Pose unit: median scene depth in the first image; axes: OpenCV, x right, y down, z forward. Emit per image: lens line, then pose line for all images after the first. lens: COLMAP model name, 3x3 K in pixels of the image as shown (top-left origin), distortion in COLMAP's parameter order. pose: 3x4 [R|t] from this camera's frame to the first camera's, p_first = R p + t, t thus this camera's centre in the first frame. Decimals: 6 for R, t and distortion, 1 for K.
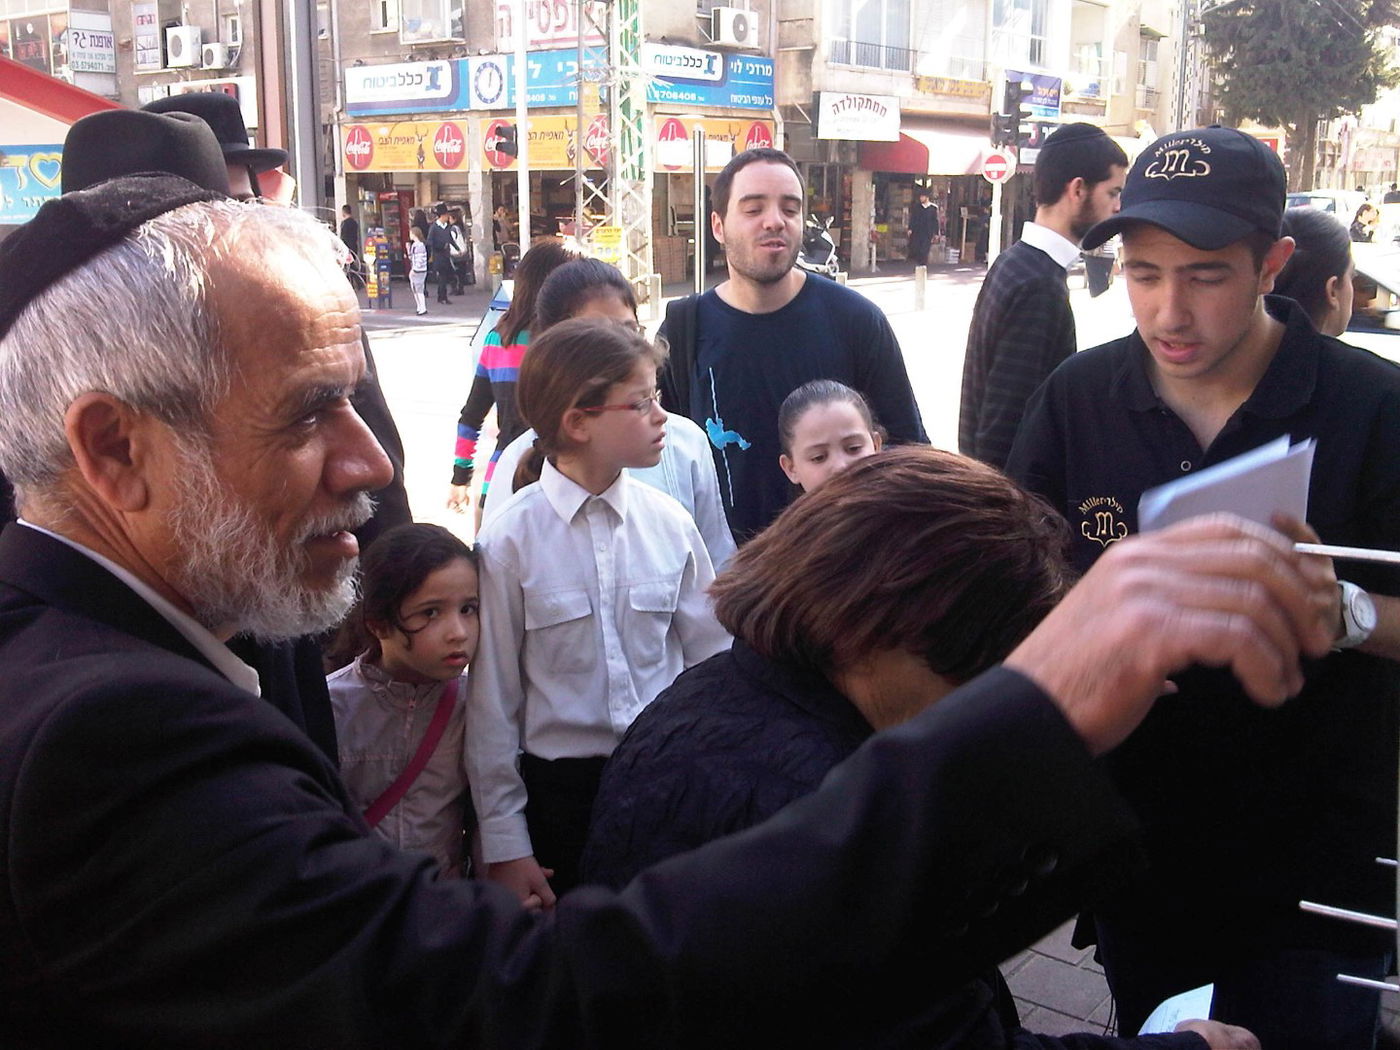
lens RADIAL K [[1450.7, 0, 668.5], [0, 1450.7, 488.4], [0, 0, 1]] dist [0.050106, -0.247787]
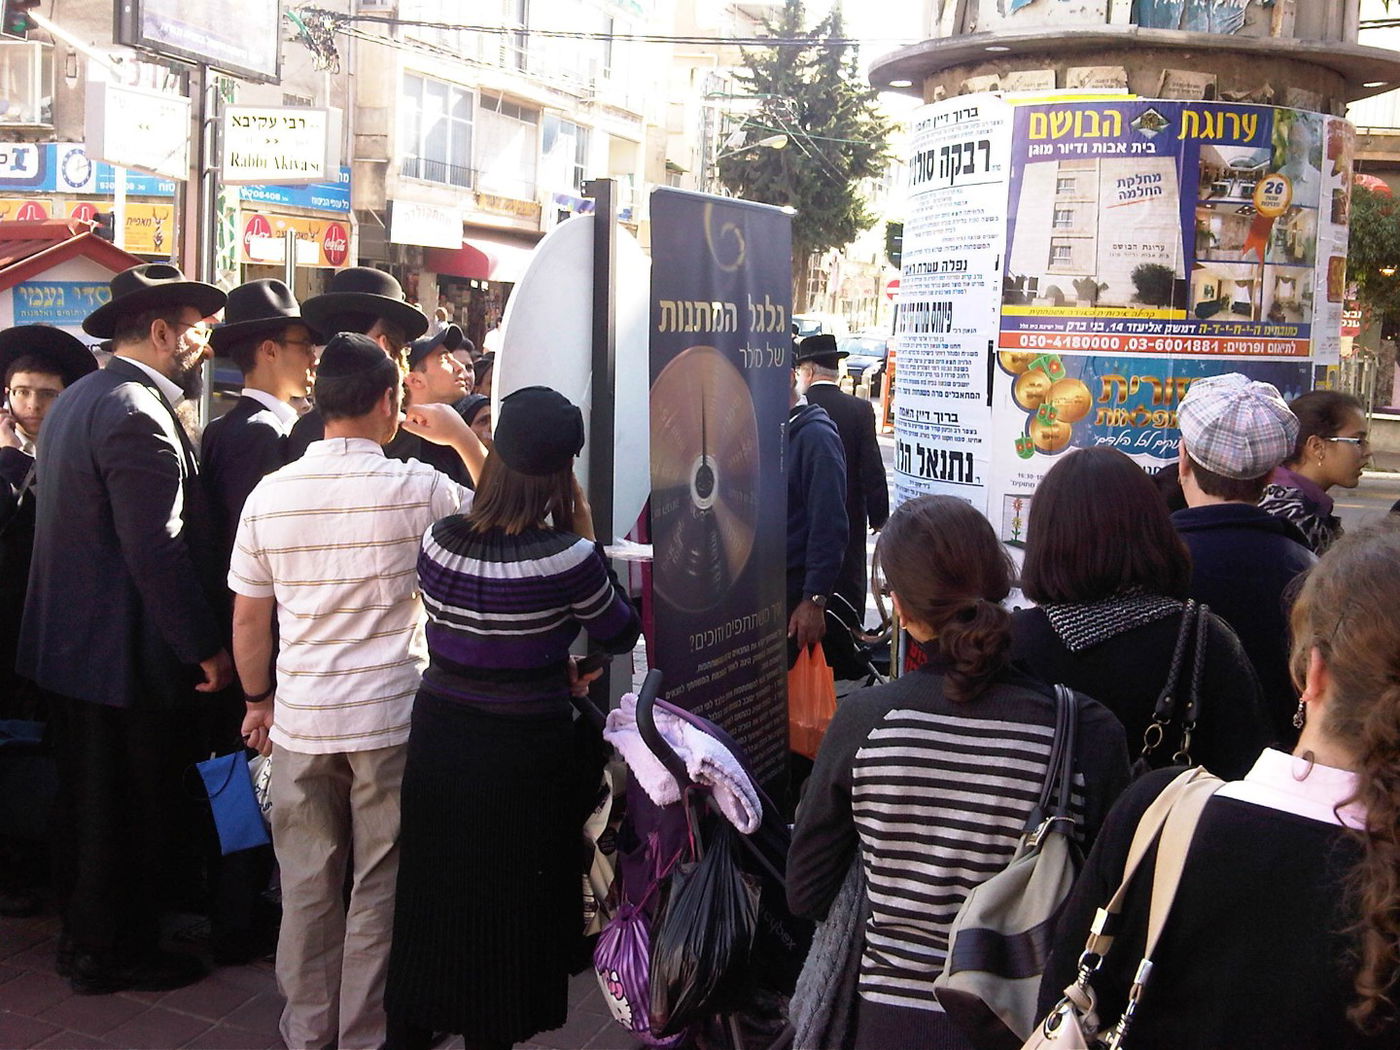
lens RADIAL K [[1446.7, 0, 770.8], [0, 1446.7, 597.9], [0, 0, 1]] dist [0.109169, -0.212029]
pose [[0.927388, -0.014874, 0.373806, -0.051120], [0.011332, 0.999868, 0.011671, 0.022730], [-0.373930, -0.006588, 0.927433, -0.153548]]
